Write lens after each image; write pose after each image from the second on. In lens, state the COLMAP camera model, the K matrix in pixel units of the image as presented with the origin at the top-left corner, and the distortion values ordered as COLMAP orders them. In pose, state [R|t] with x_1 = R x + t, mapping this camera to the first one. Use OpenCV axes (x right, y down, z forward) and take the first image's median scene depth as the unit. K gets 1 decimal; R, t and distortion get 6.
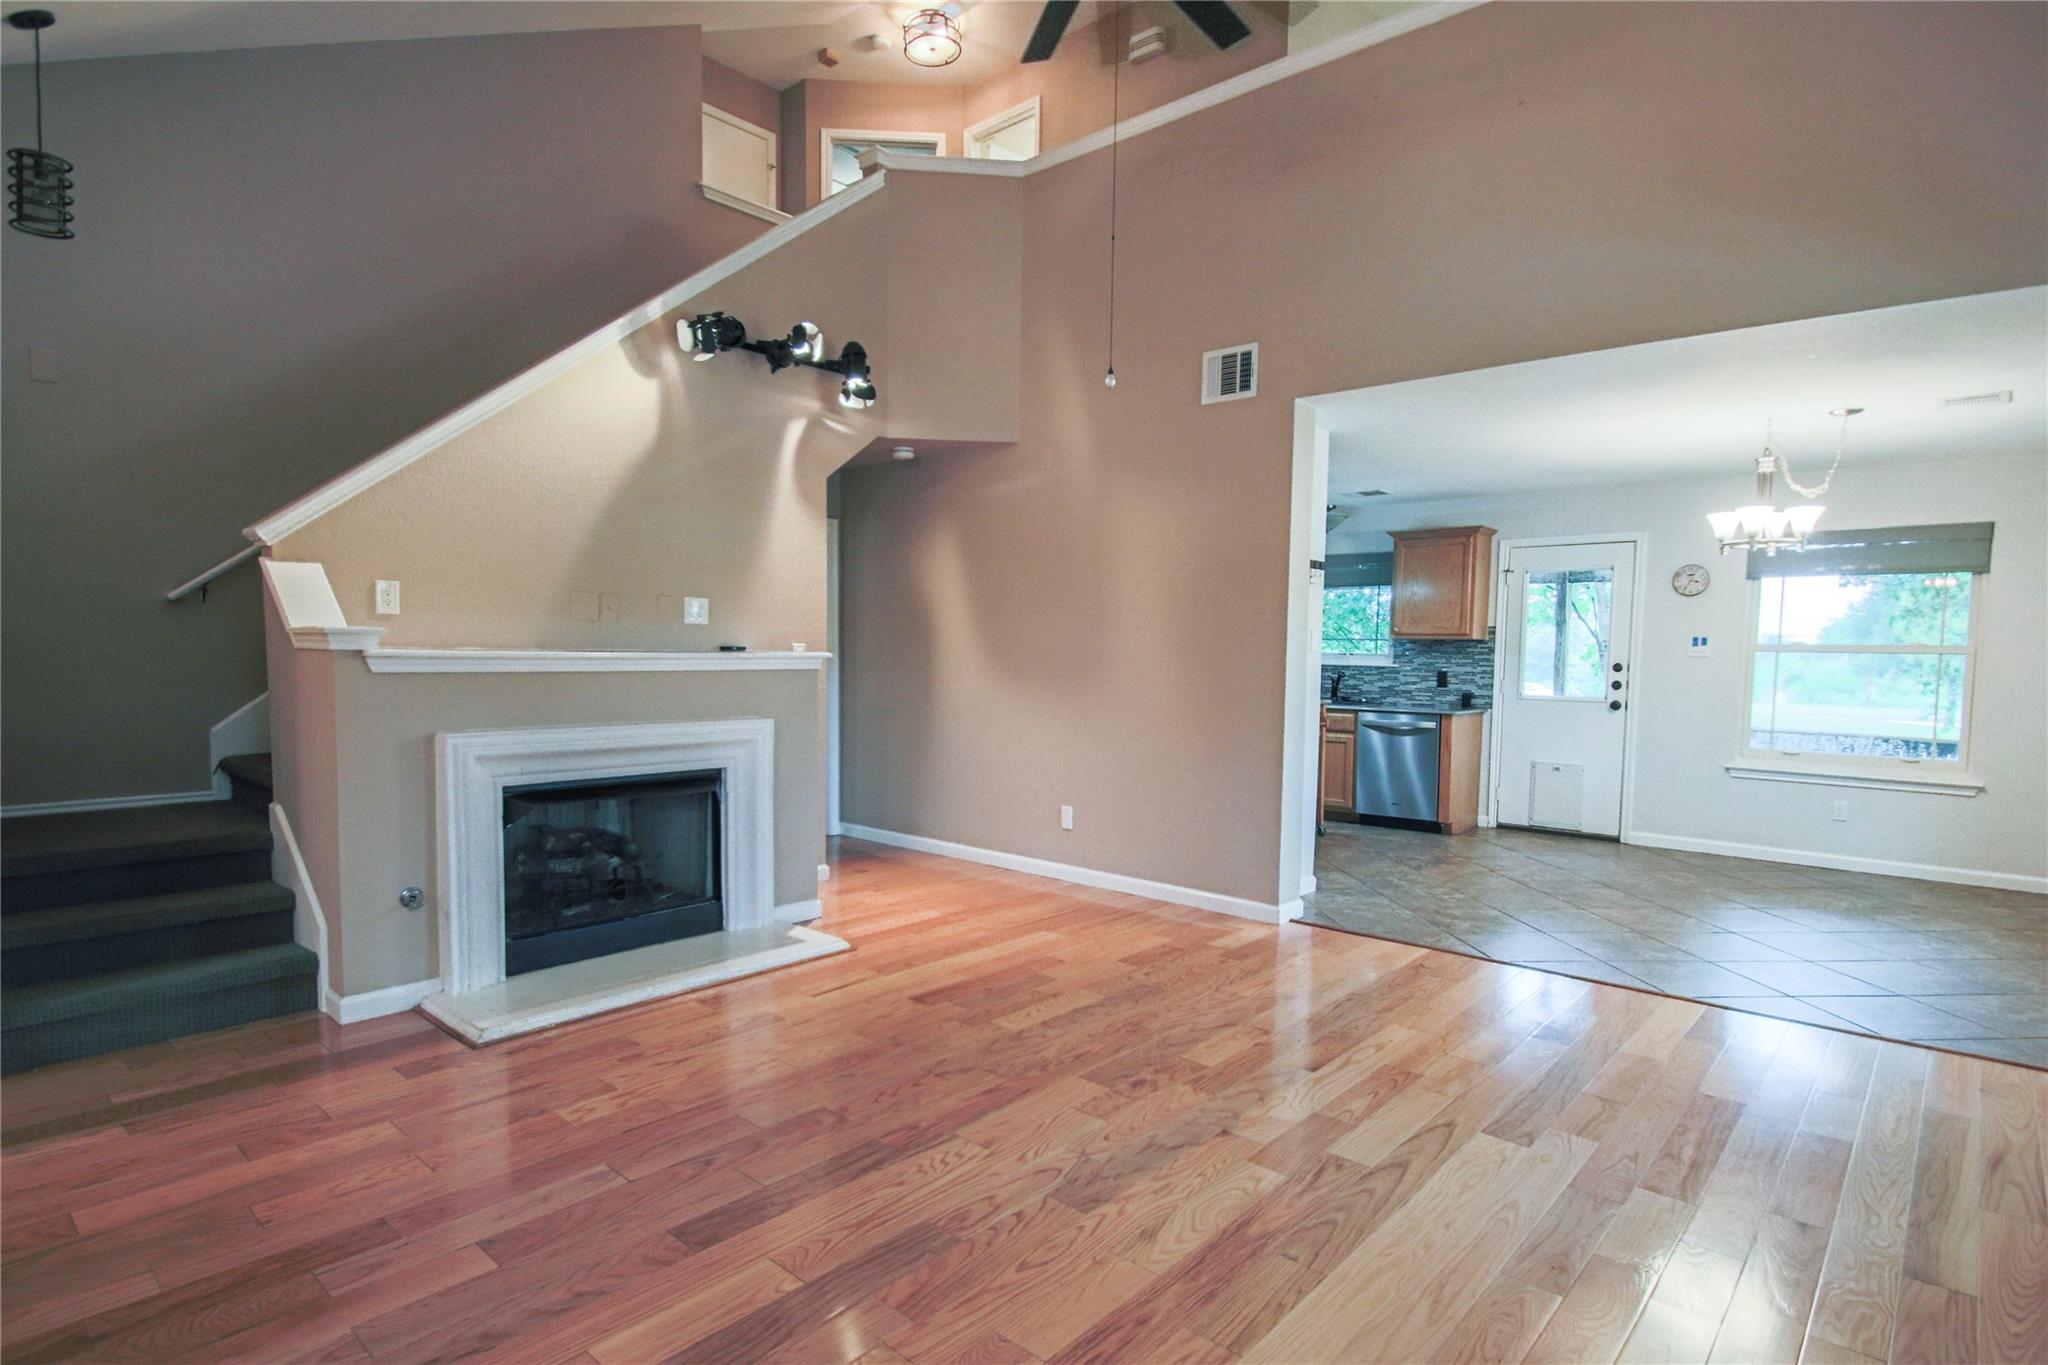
lens RADIAL K [[1081.7, 0, 1013.2], [0, 1081.7, 726.0], [0, 0, 1]] dist [0.013945, -0.000861]
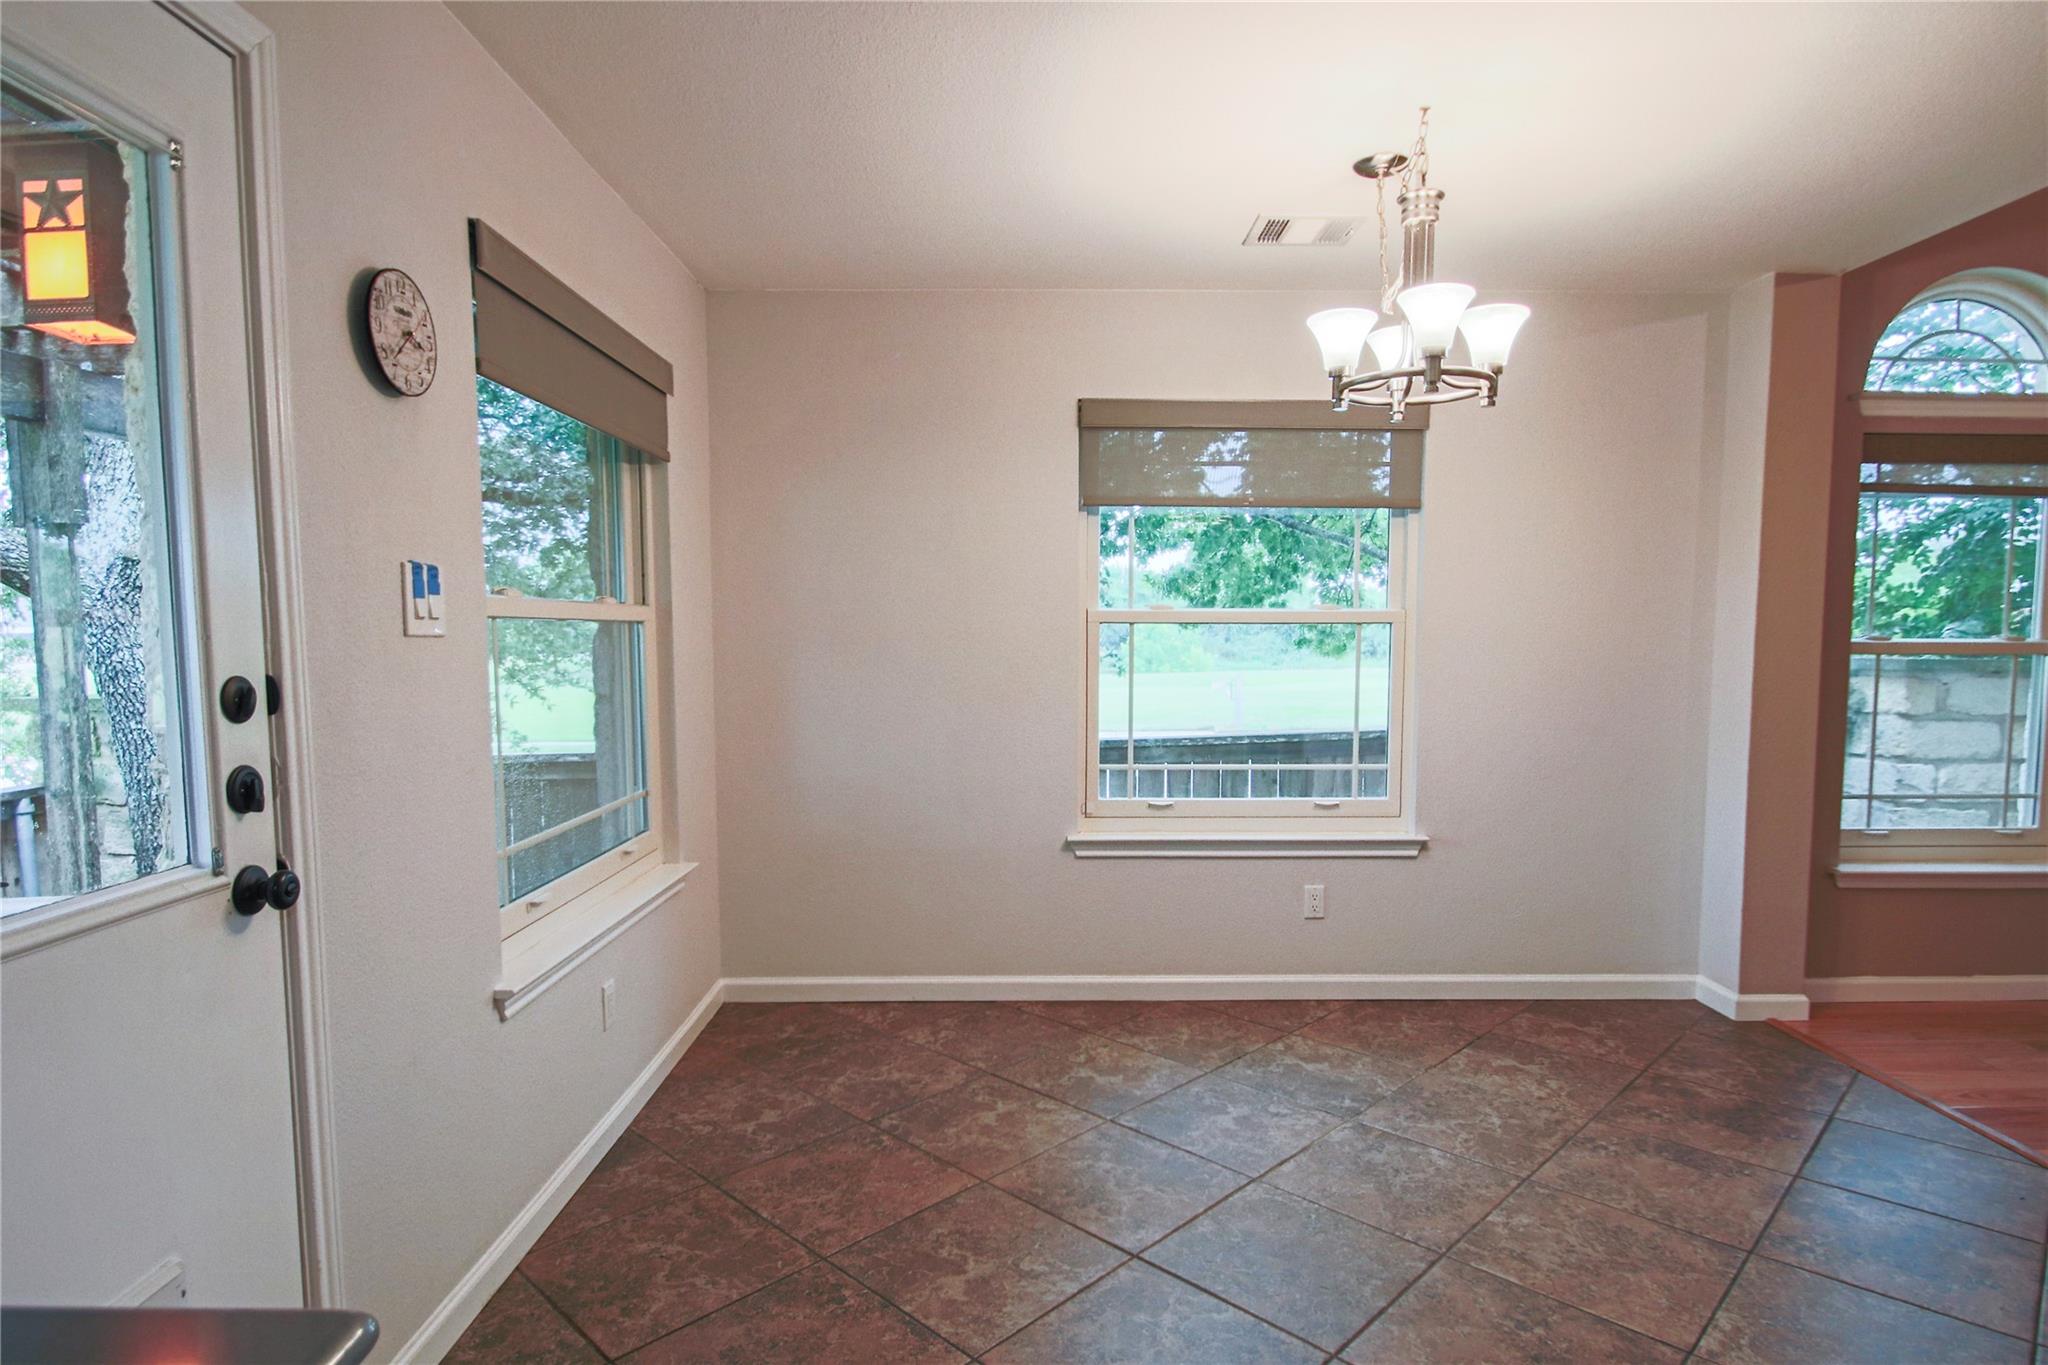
lens RADIAL K [[1141.0, 0, 1024.4], [0, 1141.0, 731.4], [0, 0, 1]] dist [0.002496, -0.011975]
pose [[-0.679234, -0.079710, 0.729580, 0.242353], [0.044447, 0.987792, 0.149300, -0.056549], [-0.732574, 0.133837, -0.667400, 0.806354]]
